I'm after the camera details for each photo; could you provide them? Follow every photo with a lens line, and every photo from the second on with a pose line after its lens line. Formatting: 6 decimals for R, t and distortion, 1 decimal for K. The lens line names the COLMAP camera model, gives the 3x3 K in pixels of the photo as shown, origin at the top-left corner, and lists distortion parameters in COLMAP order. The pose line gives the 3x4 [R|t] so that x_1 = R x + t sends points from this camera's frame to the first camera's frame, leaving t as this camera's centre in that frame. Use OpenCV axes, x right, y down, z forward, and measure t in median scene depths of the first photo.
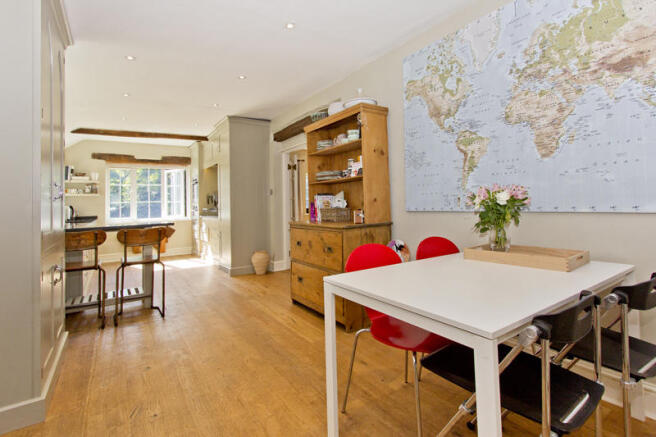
lens RADIAL K [[311.1, 0, 327.7], [0, 311.1, 206.3], [0, 0, 1]] dist [0.000461, -0.000026]
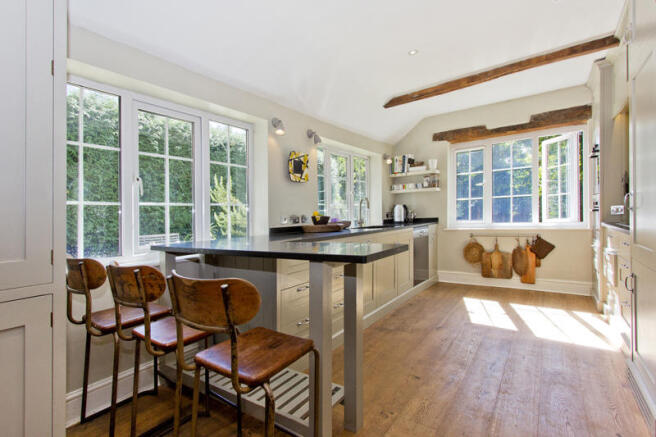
lens RADIAL K [[319.3, 0, 328.0], [0, 319.3, 218.5], [0, 0, 1]] dist [-0.001231, -0.000376]
pose [[0.329414, 0.029099, -0.943737, -0.106618], [0.018121, 0.999146, 0.037133, -0.000185], [0.944012, -0.029334, 0.328606, 0.492801]]
